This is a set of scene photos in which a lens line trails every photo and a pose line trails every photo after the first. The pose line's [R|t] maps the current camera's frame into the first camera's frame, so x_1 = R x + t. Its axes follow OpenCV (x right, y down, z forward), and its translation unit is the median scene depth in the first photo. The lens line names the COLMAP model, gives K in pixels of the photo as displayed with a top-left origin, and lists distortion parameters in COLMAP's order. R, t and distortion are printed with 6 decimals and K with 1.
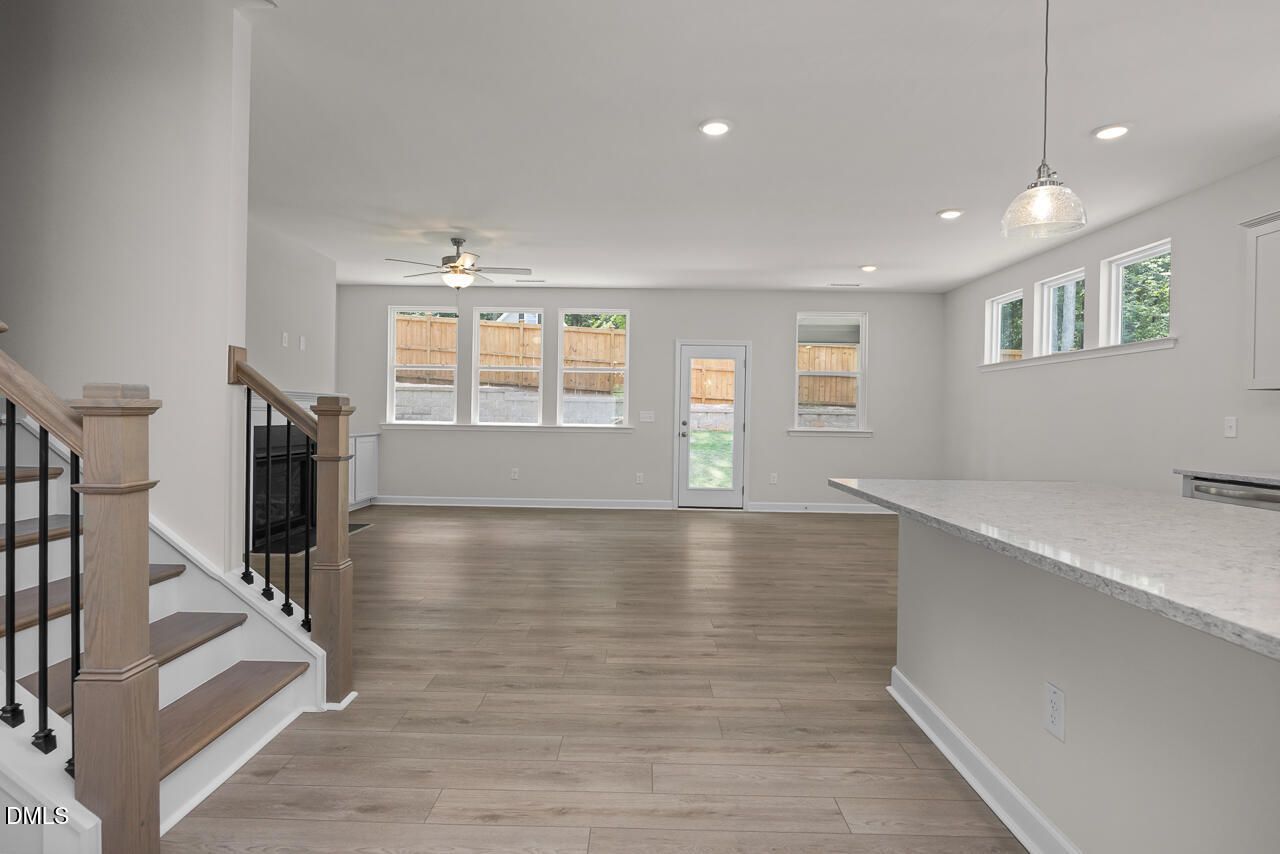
lens RADIAL K [[665.3, 0, 630.4], [0, 665.3, 422.0], [0, 0, 1]] dist [0.034879, 0.000509]
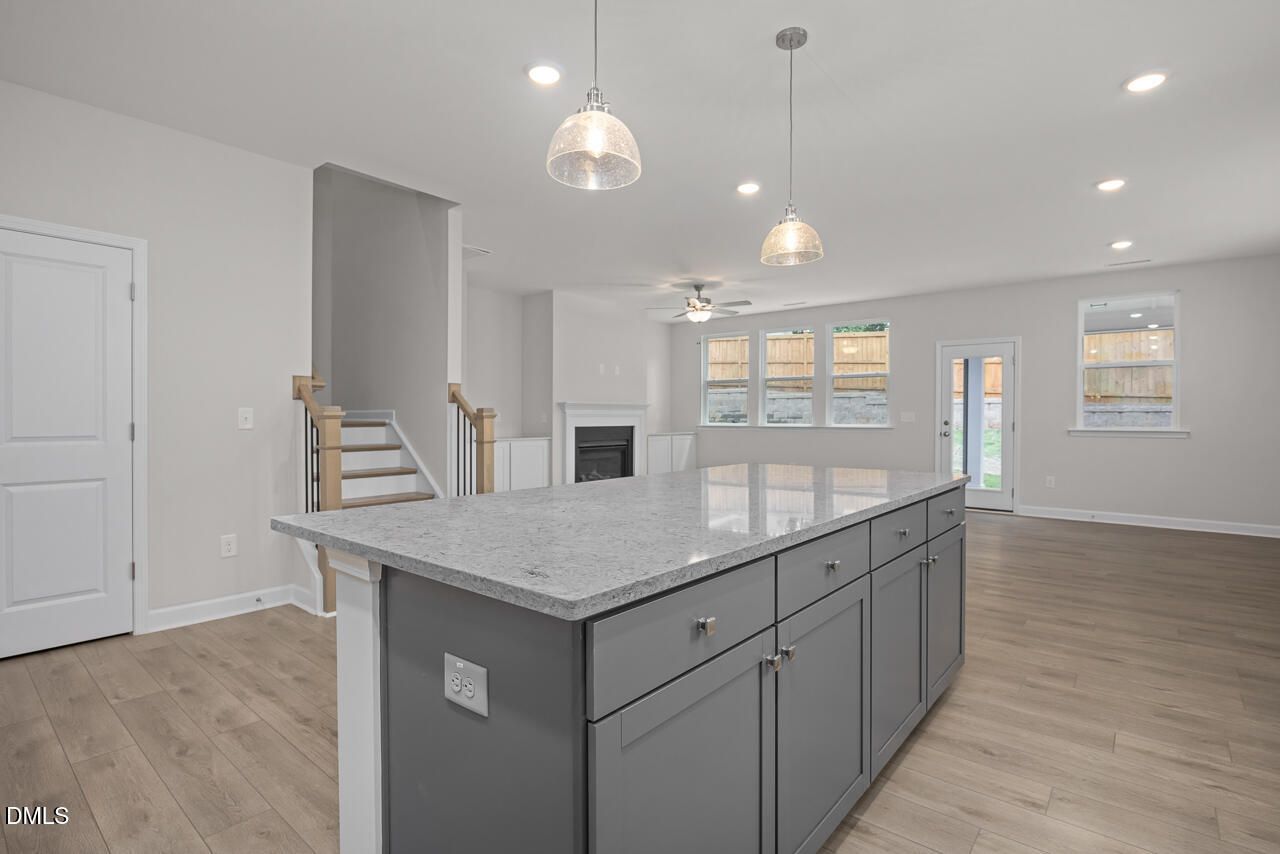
lens RADIAL K [[602.8, 0, 643.6], [0, 602.8, 425.6], [0, 0, 1]] dist [-0.013974, -0.001580]
pose [[0.777589, -0.006247, -0.628742, 0.297733], [0.006318, 0.999978, -0.002122, 0.004932], [0.628741, -0.002322, 0.777611, -0.000483]]
